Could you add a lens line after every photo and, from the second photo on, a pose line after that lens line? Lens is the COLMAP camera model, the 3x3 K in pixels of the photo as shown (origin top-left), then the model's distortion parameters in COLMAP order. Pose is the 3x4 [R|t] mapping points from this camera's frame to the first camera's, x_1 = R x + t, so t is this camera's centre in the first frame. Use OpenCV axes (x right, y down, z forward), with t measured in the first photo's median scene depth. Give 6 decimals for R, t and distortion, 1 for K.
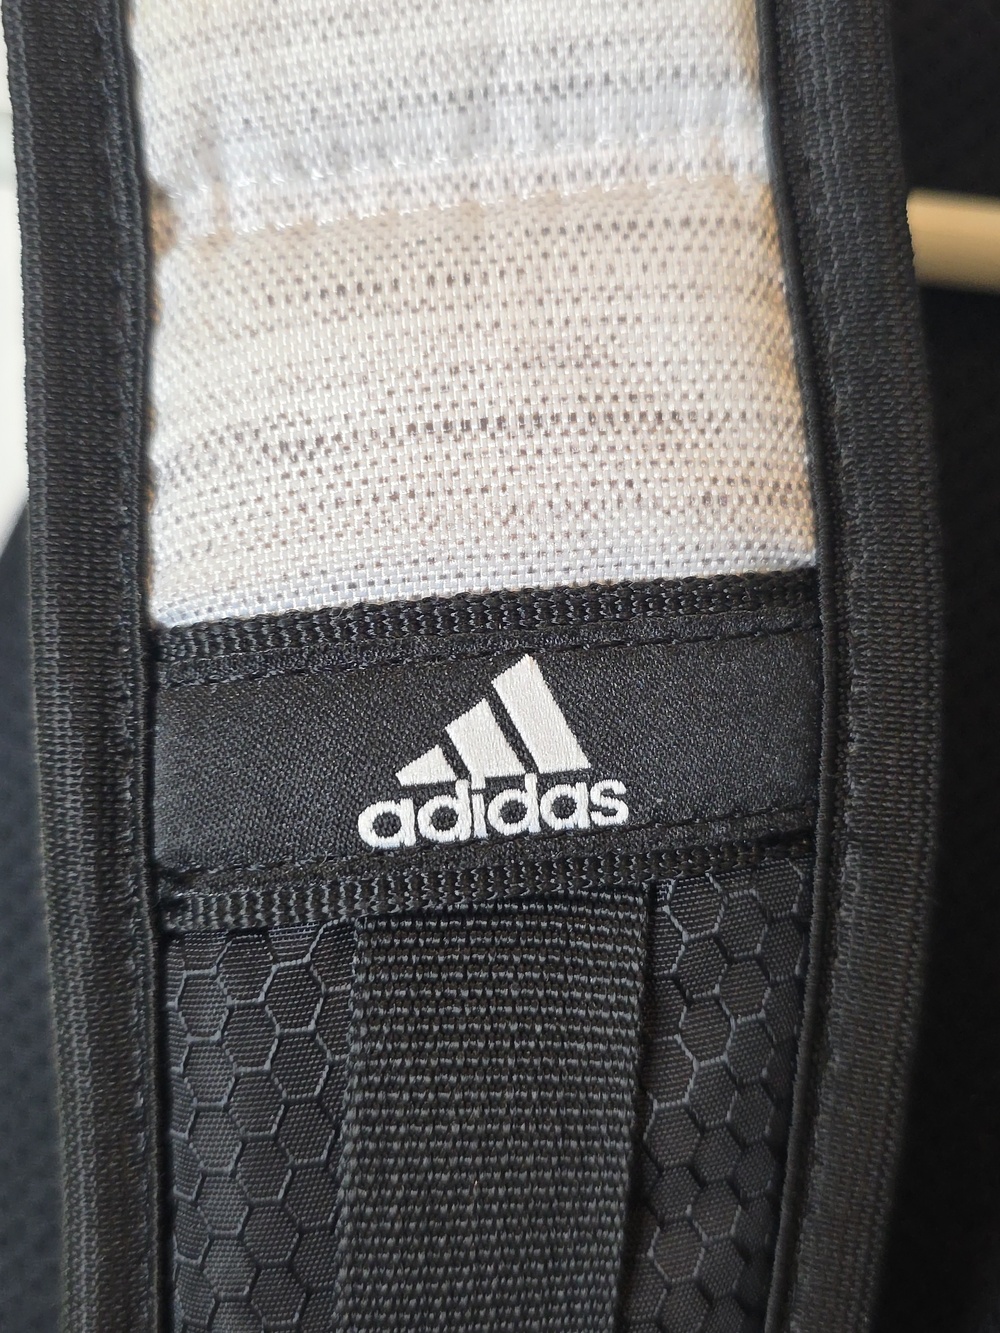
lens RADIAL K [[896.7, 0, 505.6], [0, 896.7, 666.4], [0, 0, 1]] dist [0.013362, -0.000148]
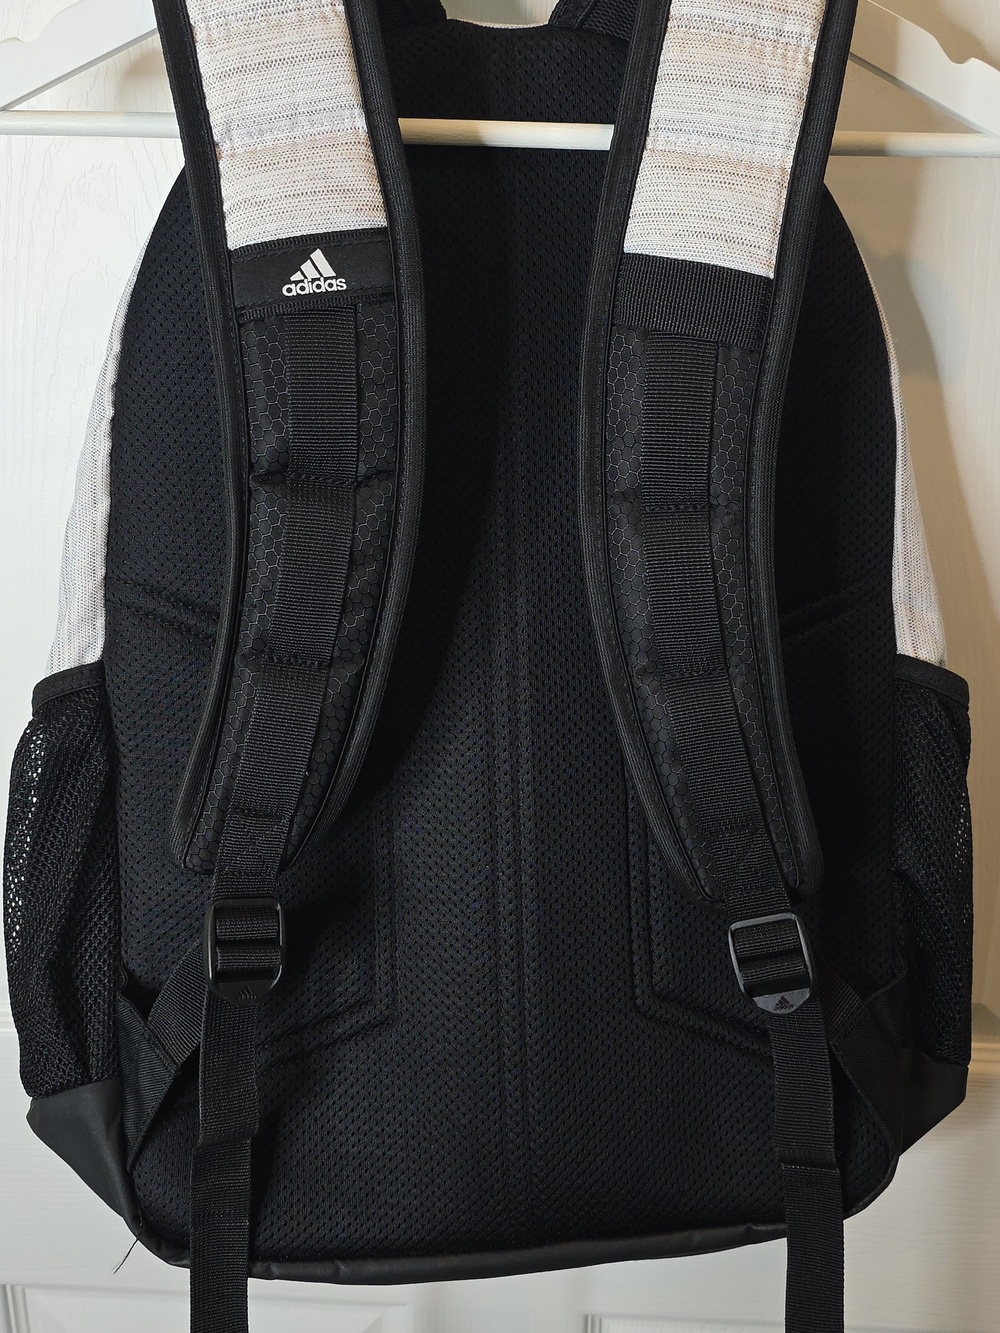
lens RADIAL K [[896.7, 0, 493.6], [0, 896.7, 667.0], [0, 0, 1]] dist [0.013362, -0.000148]
pose [[0.994344, -0.094904, 0.047674, 0.457982], [0.092669, 0.994583, 0.047095, 1.827008], [-0.051885, -0.042411, 0.997752, -3.378248]]
